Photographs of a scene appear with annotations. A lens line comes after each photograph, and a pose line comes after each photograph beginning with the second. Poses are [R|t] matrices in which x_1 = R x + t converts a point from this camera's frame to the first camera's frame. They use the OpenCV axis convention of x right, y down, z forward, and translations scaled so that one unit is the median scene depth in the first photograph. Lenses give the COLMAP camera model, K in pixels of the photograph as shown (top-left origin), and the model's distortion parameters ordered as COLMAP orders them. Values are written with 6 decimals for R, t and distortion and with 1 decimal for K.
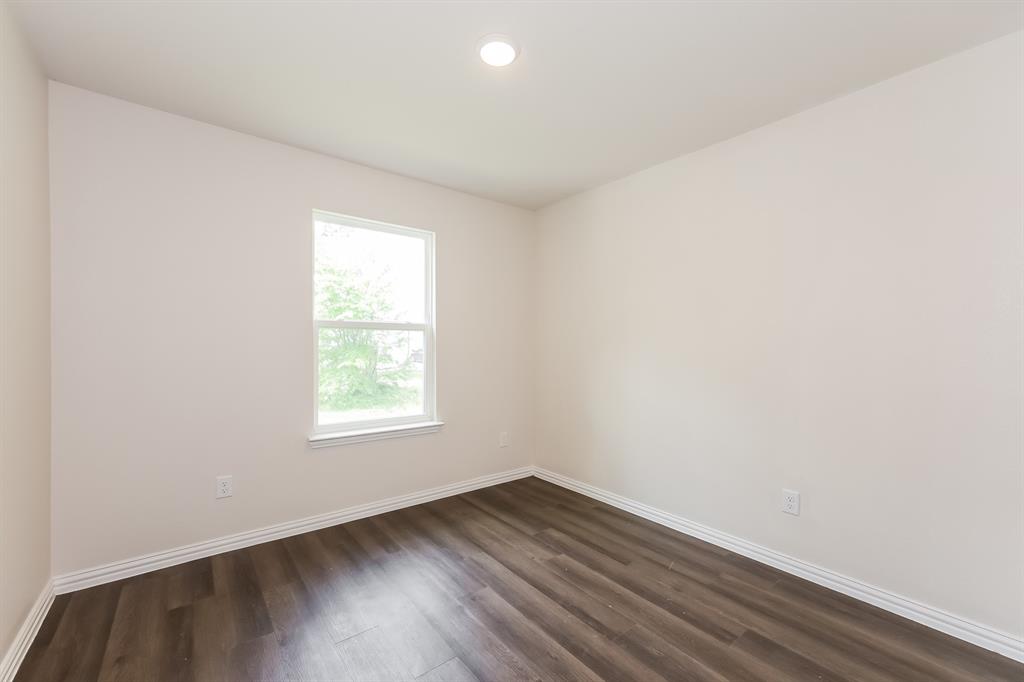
lens RADIAL K [[416.1, 0, 503.5], [0, 416.1, 345.2], [0, 0, 1]] dist [0.009352, 0.000125]
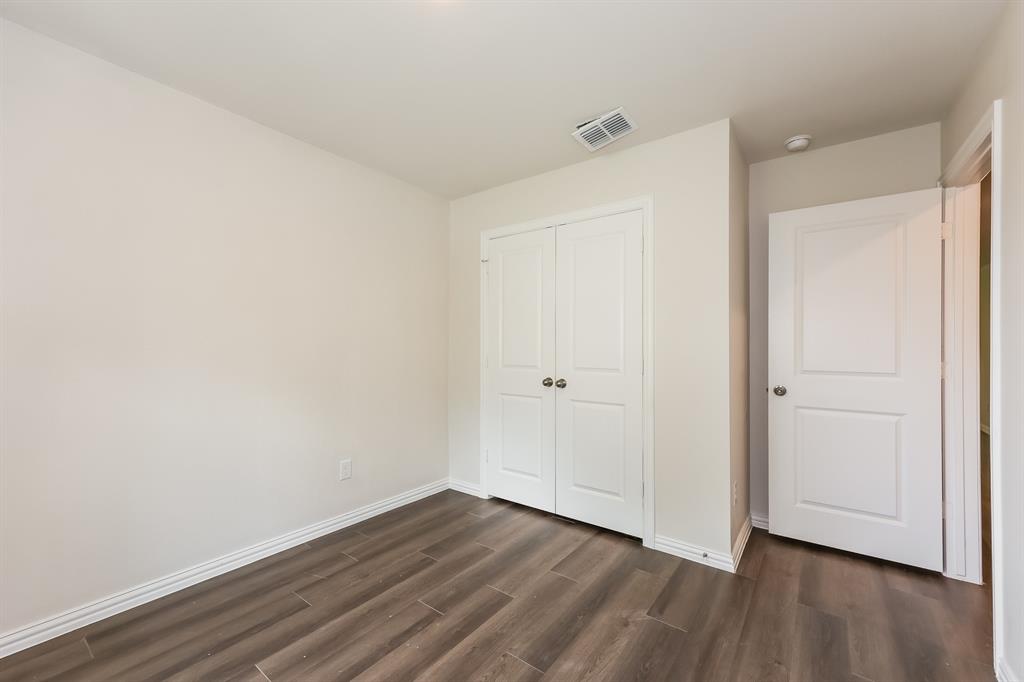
lens RADIAL K [[416.1, 0, 515.7], [0, 416.1, 343.6], [0, 0, 1]] dist [0.009352, 0.000125]
pose [[-0.274132, -0.000279, 0.961692, -0.698581], [-0.003852, 0.999992, -0.000808, -0.000600], [-0.961684, -0.003926, -0.274131, 0.927900]]
